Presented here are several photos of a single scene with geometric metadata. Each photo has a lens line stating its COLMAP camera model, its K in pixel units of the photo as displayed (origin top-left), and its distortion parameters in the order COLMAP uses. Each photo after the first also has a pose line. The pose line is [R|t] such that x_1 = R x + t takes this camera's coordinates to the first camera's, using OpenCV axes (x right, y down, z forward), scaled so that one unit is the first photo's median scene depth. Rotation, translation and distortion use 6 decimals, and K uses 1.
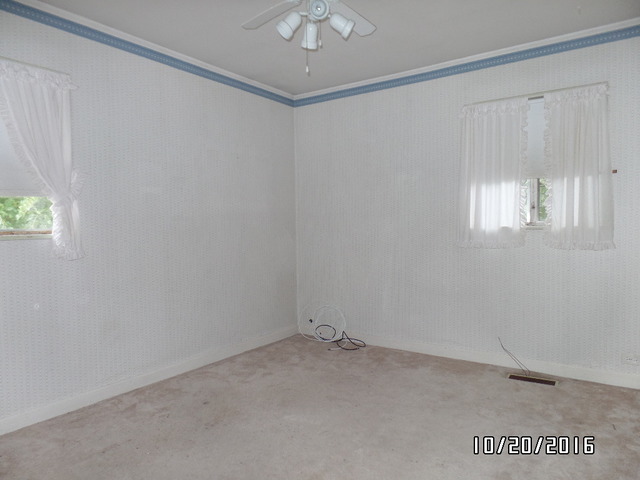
lens RADIAL K [[440.3, 0, 320.0], [0, 440.3, 240.0], [0, 0, 1]] dist [-0.000261, -0.003414]
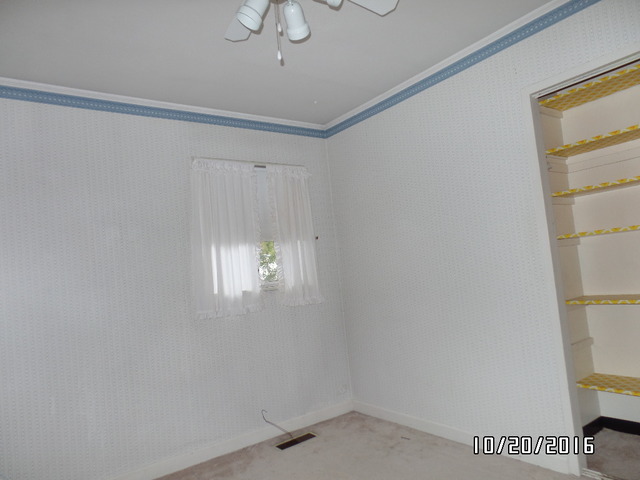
lens RADIAL K [[435.3, 0, 320.0], [0, 435.3, 240.0], [0, 0, 1]] dist [0.005746, 0.000924]
pose [[0.327640, 0.050504, 0.943452, -0.447302], [0.121716, 0.987993, -0.095158, -0.030335], [-0.936930, 0.146011, 0.317559, 0.560767]]
